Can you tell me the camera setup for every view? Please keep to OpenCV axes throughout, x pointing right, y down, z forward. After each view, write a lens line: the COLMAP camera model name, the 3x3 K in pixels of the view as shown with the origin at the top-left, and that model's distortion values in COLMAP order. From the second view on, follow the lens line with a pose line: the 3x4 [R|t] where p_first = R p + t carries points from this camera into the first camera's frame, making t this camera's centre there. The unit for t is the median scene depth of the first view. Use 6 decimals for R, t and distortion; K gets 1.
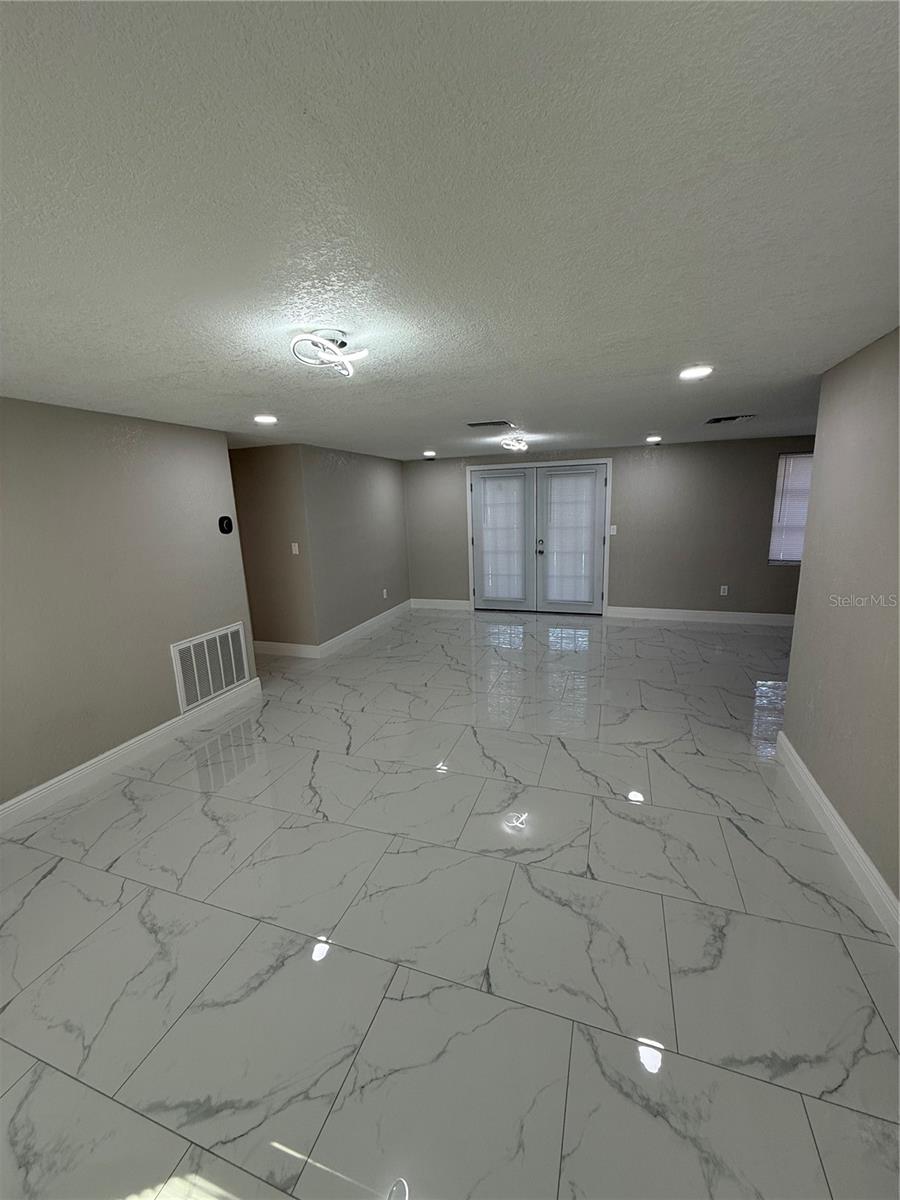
lens RADIAL K [[480.8, 0, 451.8], [0, 480.8, 600.8], [0, 0, 1]] dist [-0.004930, 0.001029]
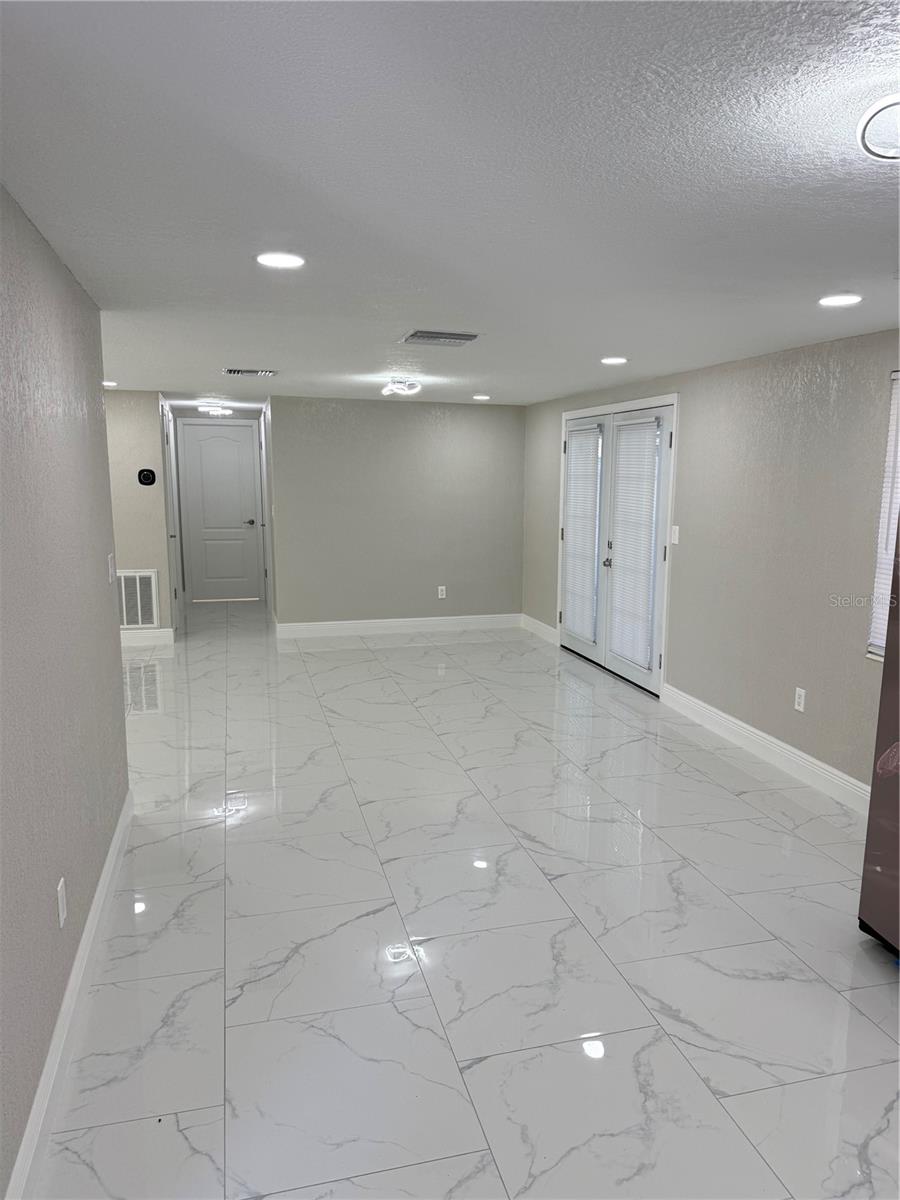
lens RADIAL K [[852.0, 0, 454.9], [0, 852.0, 631.0], [0, 0, 1]] dist [0.038310, -0.053520]
pose [[0.560014, 0.194256, -0.805387, 2.311047], [-0.196717, 0.975500, 0.098502, -0.220562], [0.804790, 0.103271, 0.584507, 0.706107]]
